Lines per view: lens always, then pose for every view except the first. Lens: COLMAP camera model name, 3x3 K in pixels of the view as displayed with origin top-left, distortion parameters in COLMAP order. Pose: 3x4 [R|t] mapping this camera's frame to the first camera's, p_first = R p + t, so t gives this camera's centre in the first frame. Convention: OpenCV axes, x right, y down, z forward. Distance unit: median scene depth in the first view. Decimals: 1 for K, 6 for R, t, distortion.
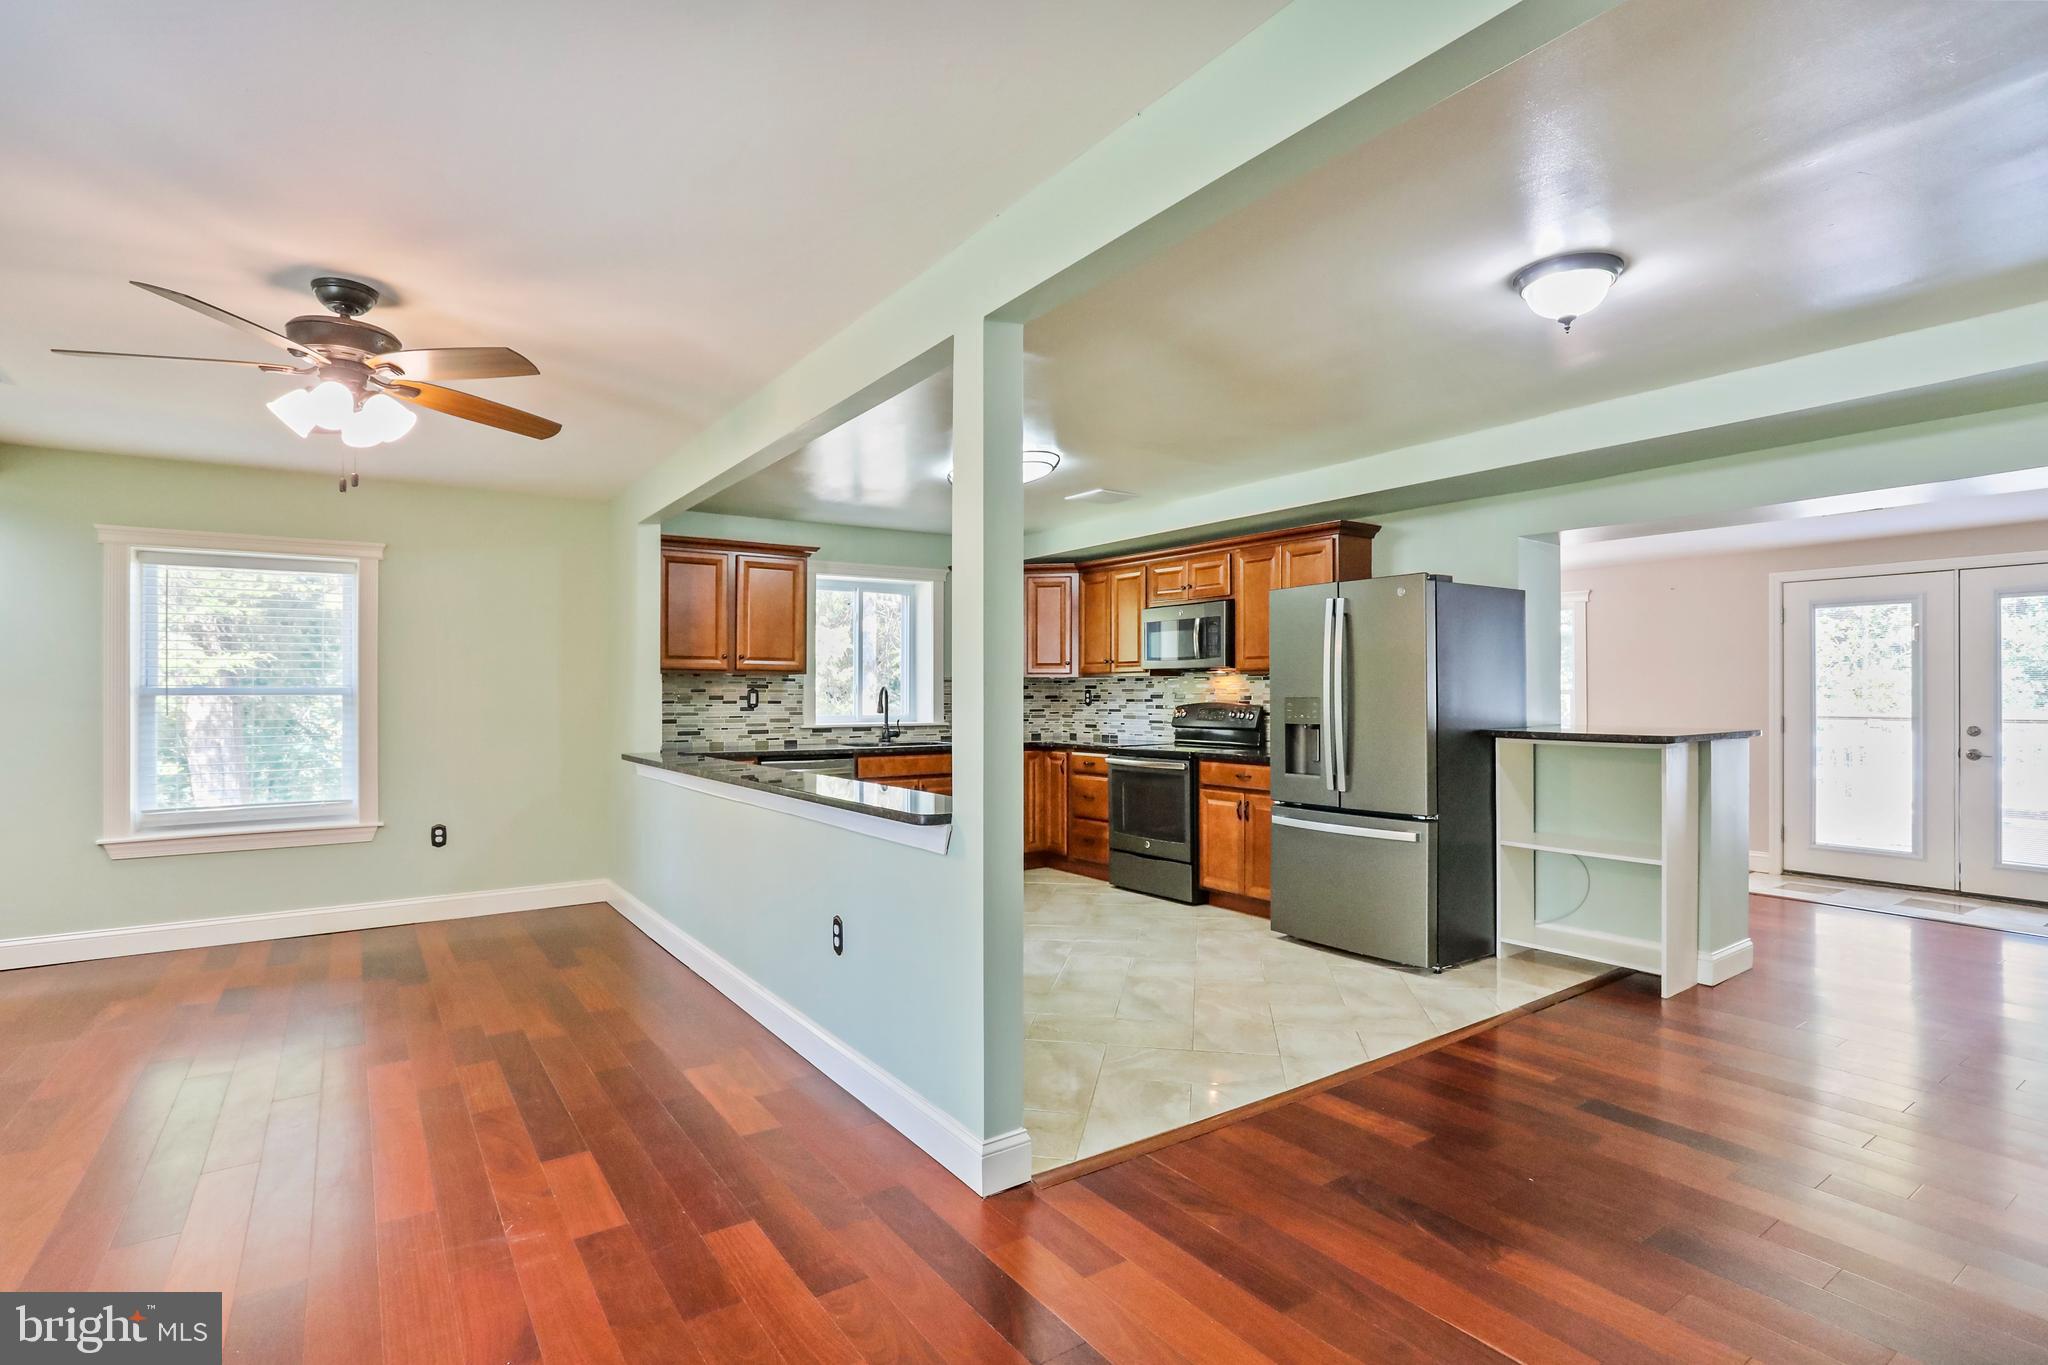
lens RADIAL K [[995.2, 0, 1001.9], [0, 995.2, 692.9], [0, 0, 1]] dist [-0.046051, 0.020138]
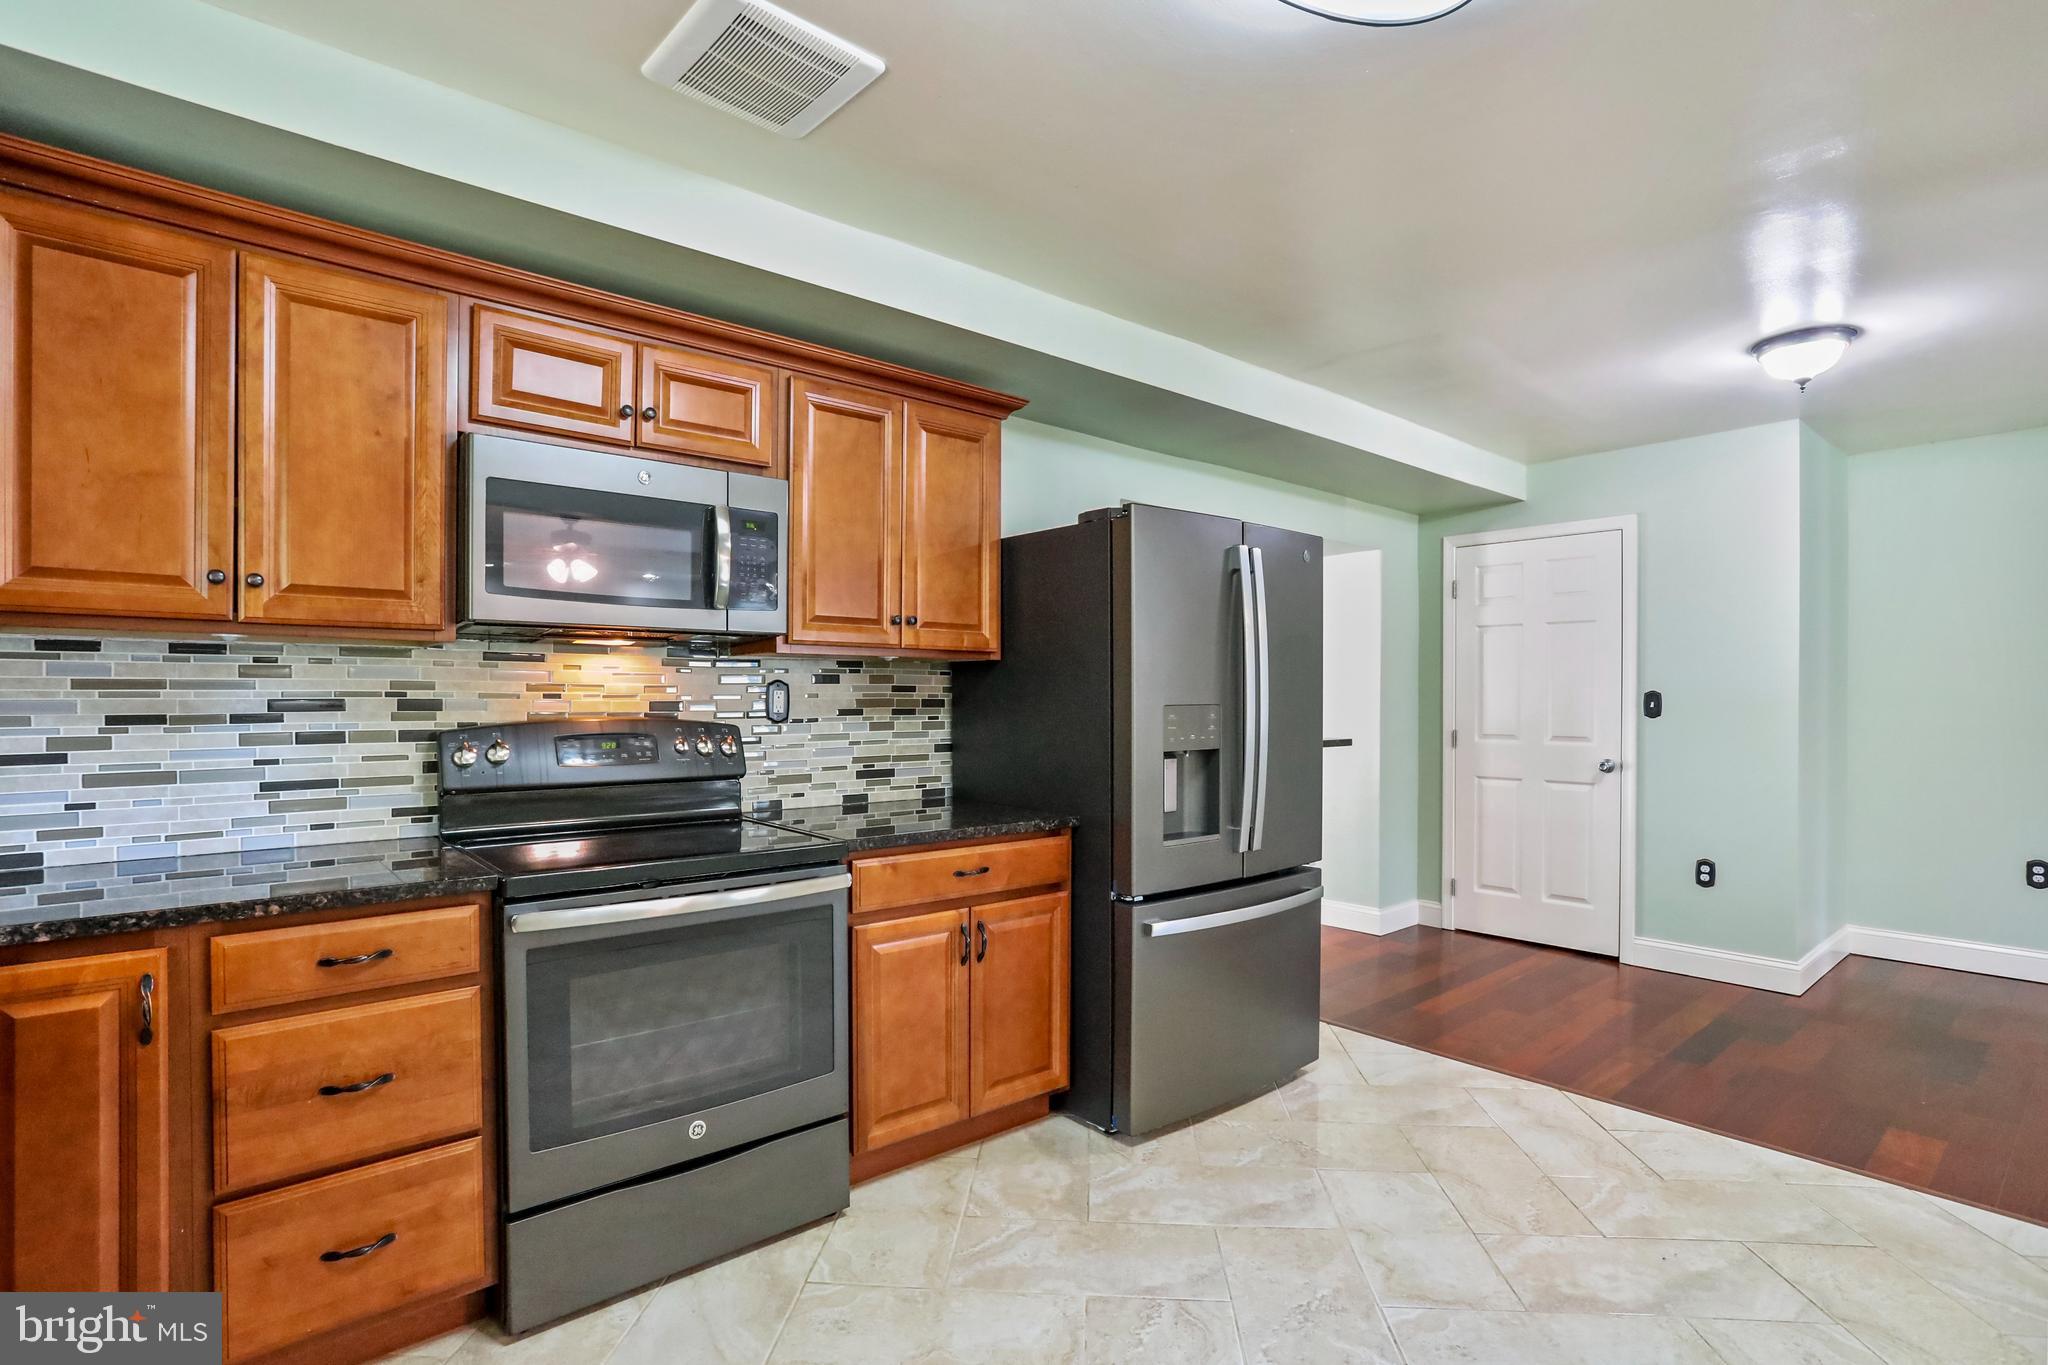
lens RADIAL K [[995.2, 0, 1020.5], [0, 995.2, 712.1], [0, 0, 1]] dist [-0.046051, 0.020138]
pose [[-0.121738, -0.011693, 0.992493, -0.207611], [-0.001054, 0.999932, 0.011652, 0.002254], [-0.992562, 0.000373, -0.121742, 0.928968]]
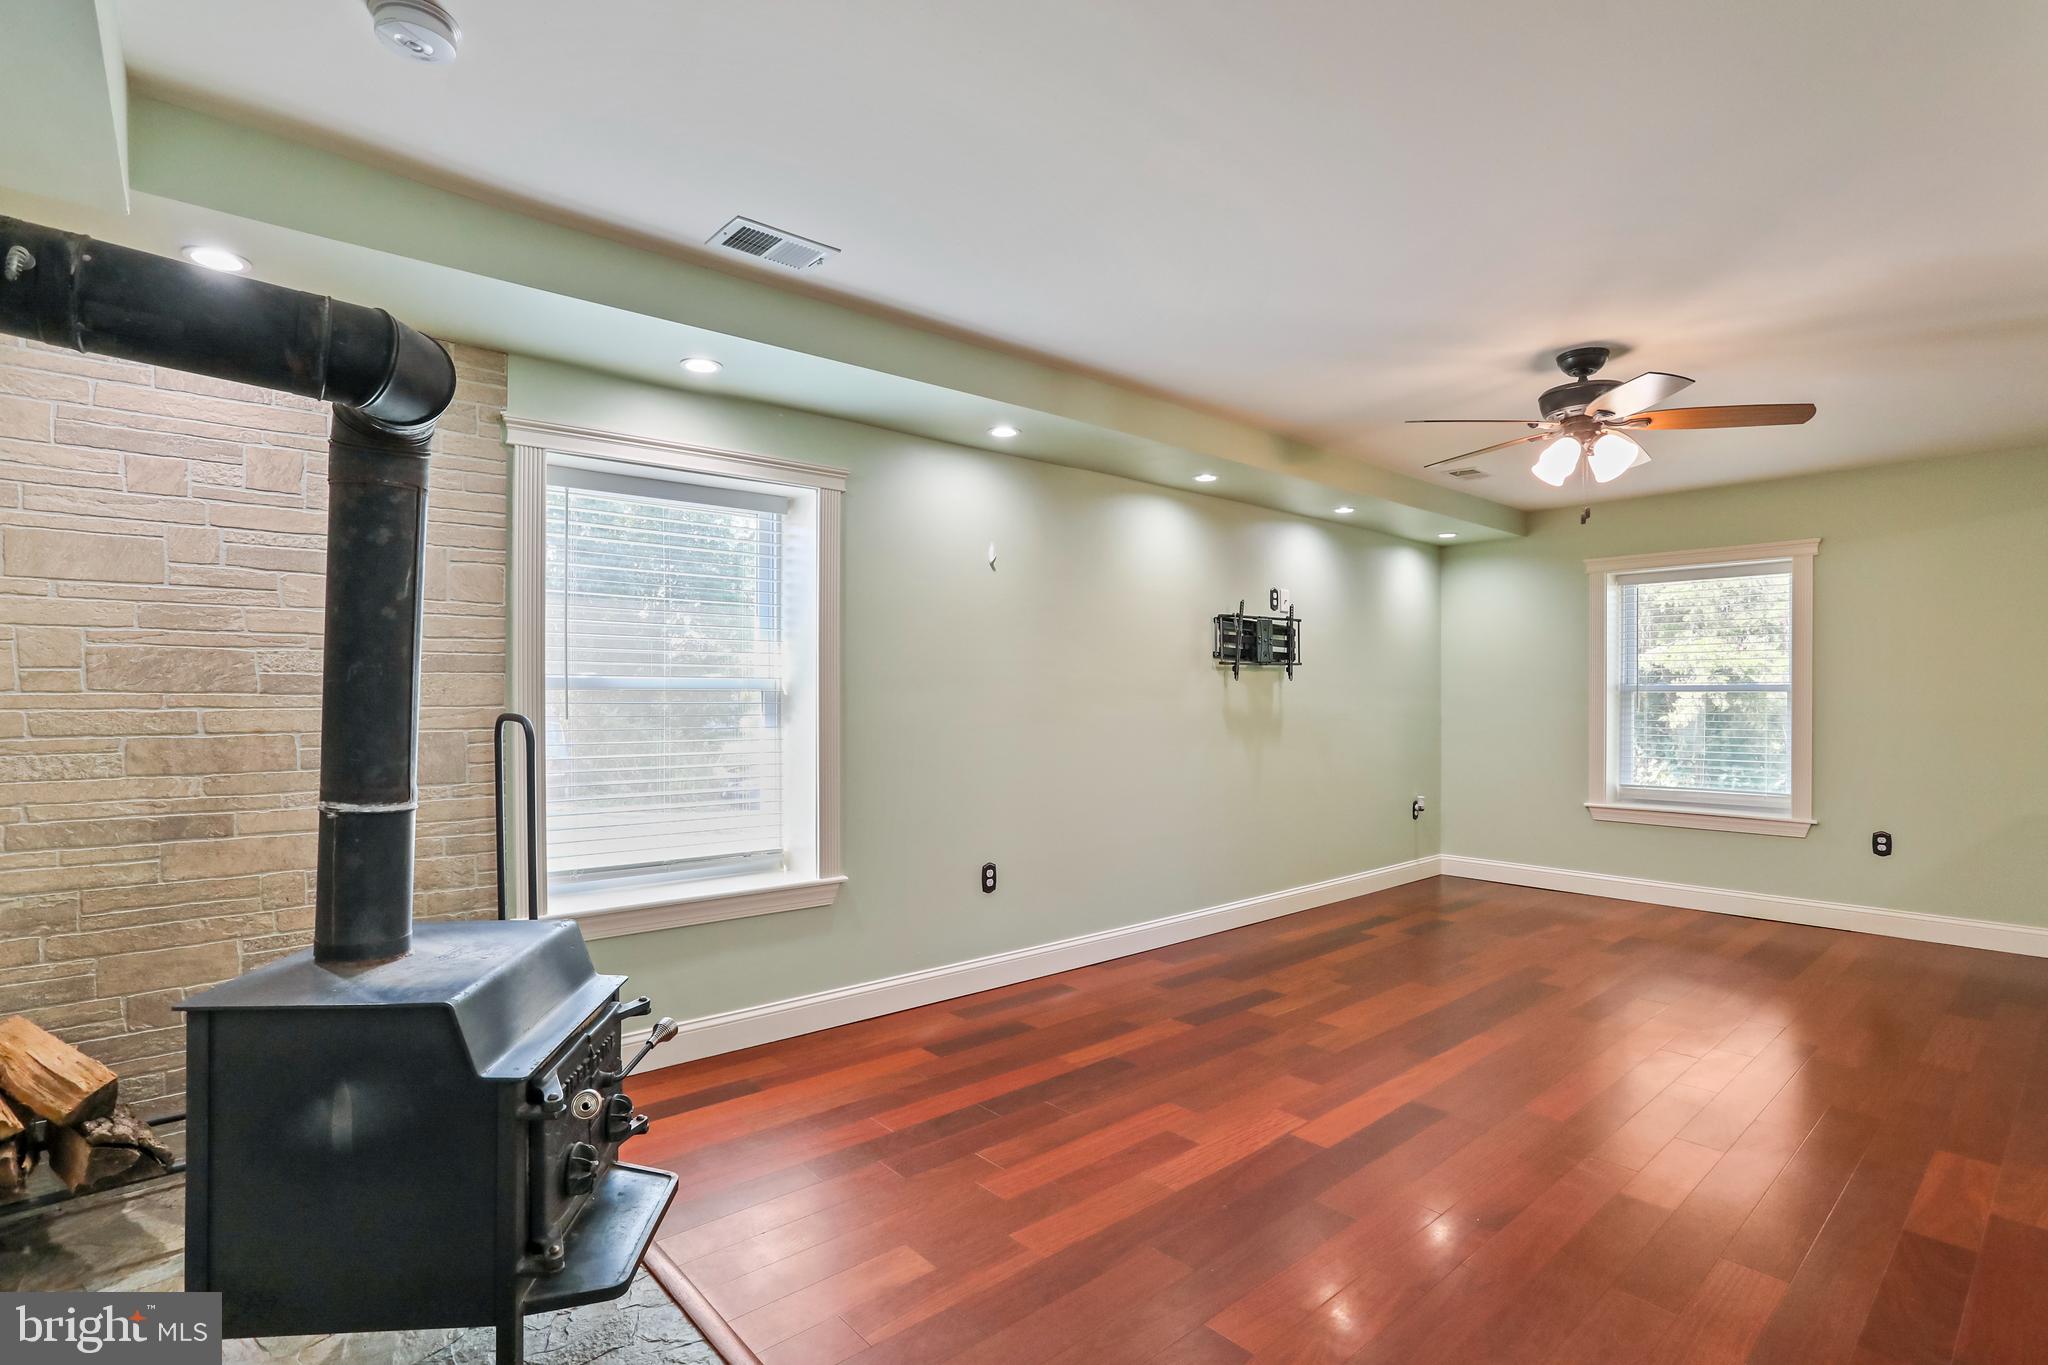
lens RADIAL K [[995.2, 0, 1054.0], [0, 995.2, 679.3], [0, 0, 1]] dist [-0.046051, 0.020138]
pose [[0.147935, -0.008273, -0.988963, 0.196638], [-0.001640, 0.999962, -0.008610, -0.000727], [0.988996, 0.002896, 0.147915, 0.079862]]
